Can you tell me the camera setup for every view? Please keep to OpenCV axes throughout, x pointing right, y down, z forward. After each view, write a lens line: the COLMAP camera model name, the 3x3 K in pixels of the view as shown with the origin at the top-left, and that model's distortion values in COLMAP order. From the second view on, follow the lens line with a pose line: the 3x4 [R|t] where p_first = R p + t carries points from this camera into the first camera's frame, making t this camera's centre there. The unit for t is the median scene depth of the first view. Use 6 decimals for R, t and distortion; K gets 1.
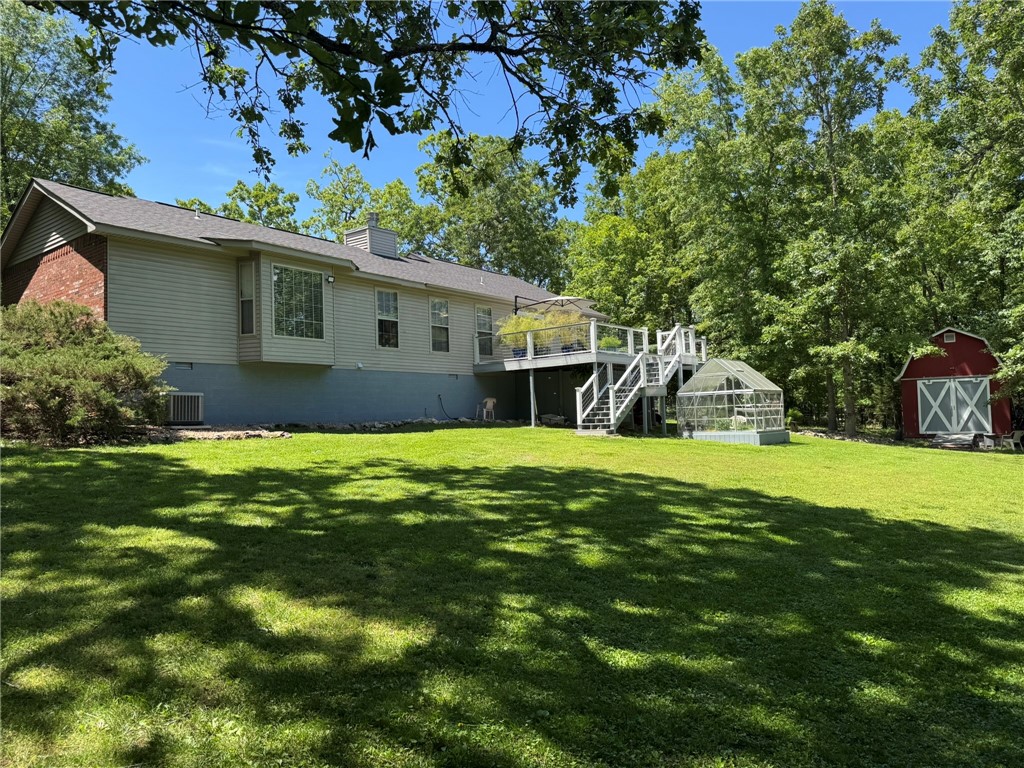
lens RADIAL K [[712.1, 0, 512.0], [0, 712.1, 384.0], [0, 0, 1]] dist [0.000121, 0.000003]
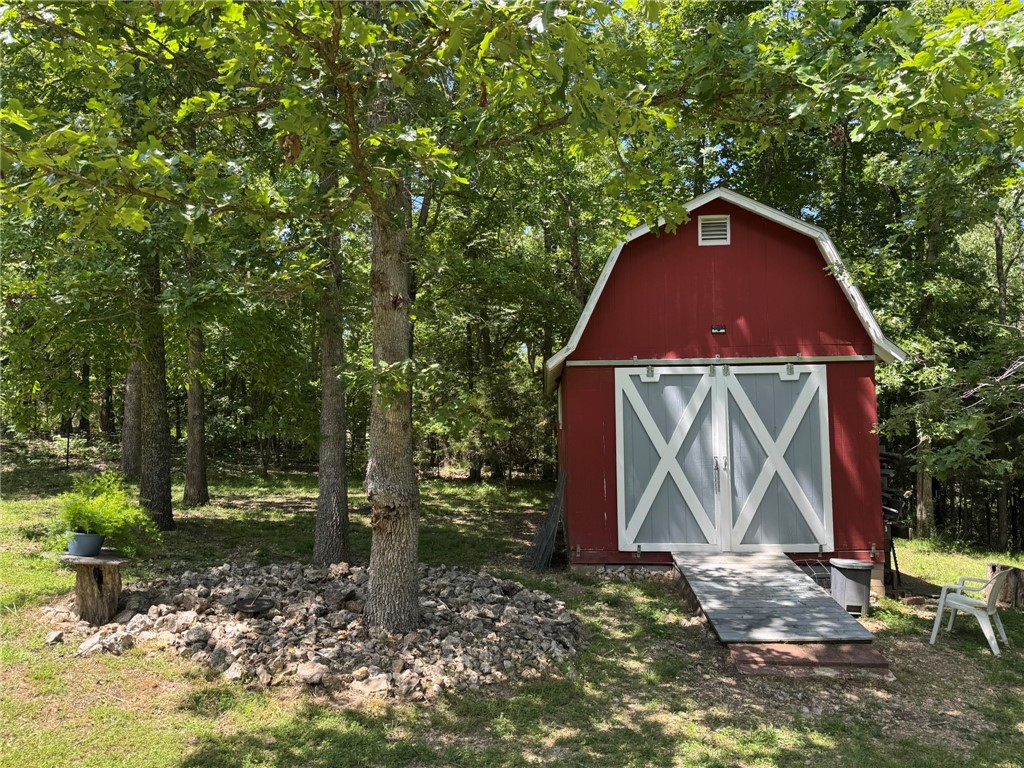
lens RADIAL K [[712.1, 0, 512.0], [0, 712.1, 384.0], [0, 0, 1]] dist [0.000121, 0.000003]
pose [[0.835712, 0.057074, 0.546194, 0.245566], [-0.043562, 0.998340, -0.037667, 0.010004], [-0.547437, 0.007685, 0.836811, 0.513176]]
